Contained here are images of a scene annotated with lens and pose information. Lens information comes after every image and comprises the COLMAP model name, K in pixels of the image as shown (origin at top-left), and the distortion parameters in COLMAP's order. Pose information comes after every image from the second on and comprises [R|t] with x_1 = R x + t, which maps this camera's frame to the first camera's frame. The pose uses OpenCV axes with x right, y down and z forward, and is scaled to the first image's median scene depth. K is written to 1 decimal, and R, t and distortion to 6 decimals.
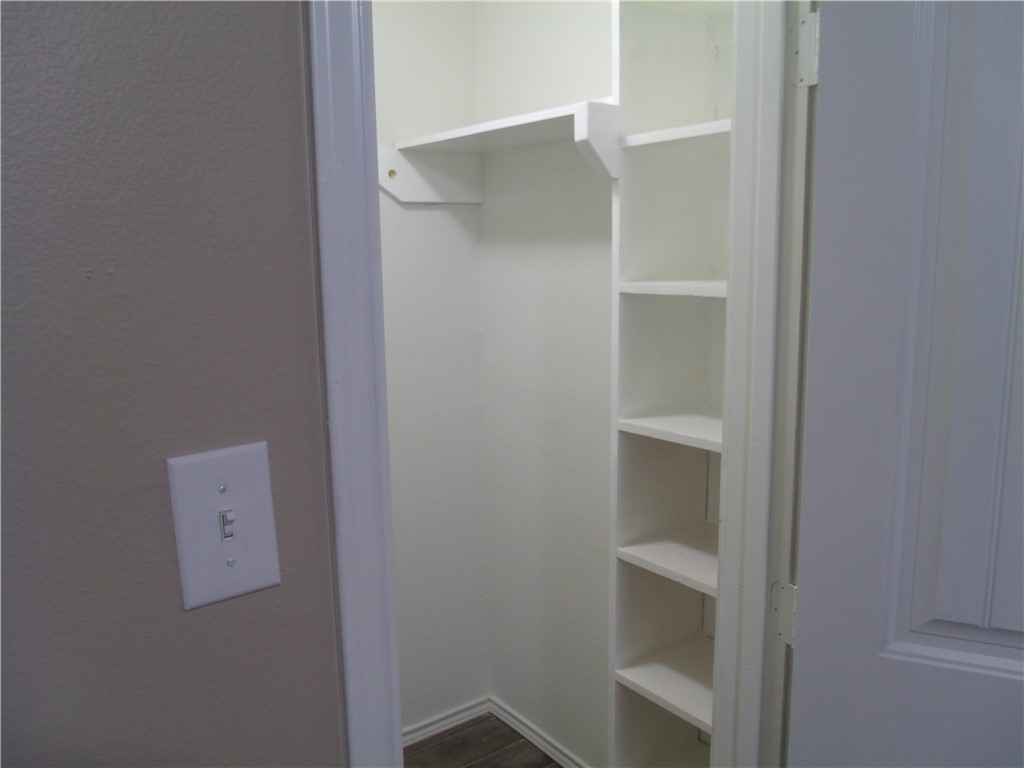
lens RADIAL K [[836.8, 0, 512.0], [0, 836.8, 384.0], [0, 0, 1]] dist [0.002347, 0.002842]
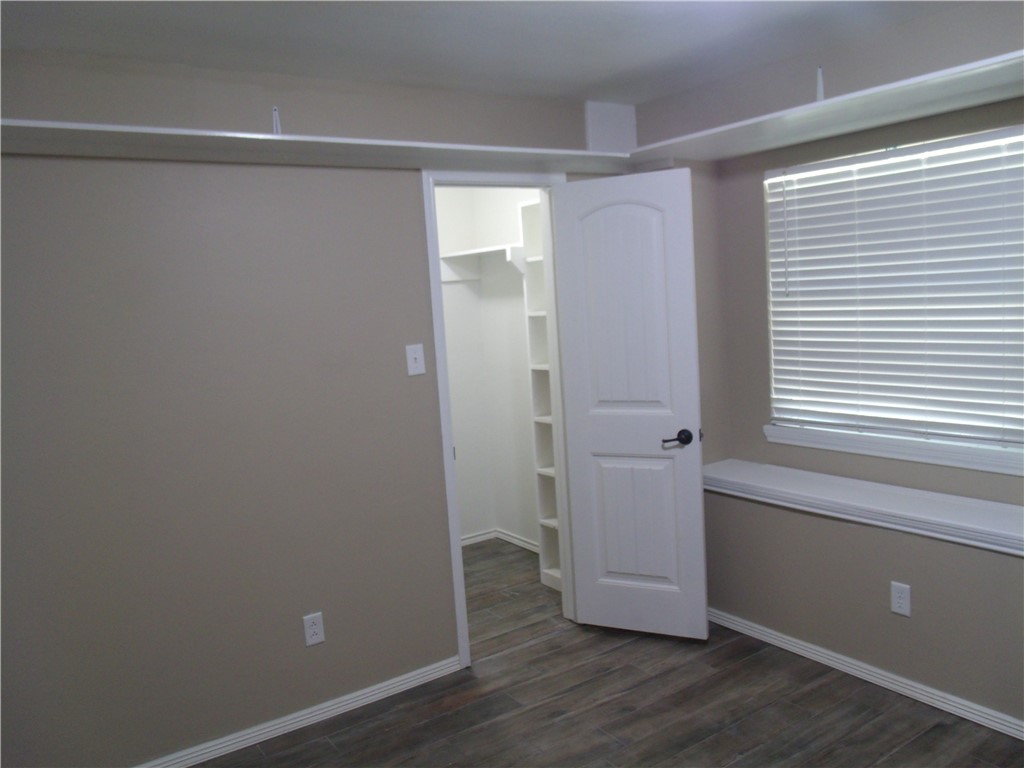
lens RADIAL K [[802.2, 0, 512.0], [0, 802.2, 384.0], [0, 0, 1]] dist [-0.106436, -0.002723]
pose [[0.998297, -0.043135, -0.039276, 0.171045], [0.041198, 0.997956, -0.048850, 0.226158], [0.041303, 0.047149, 0.998034, -1.515003]]
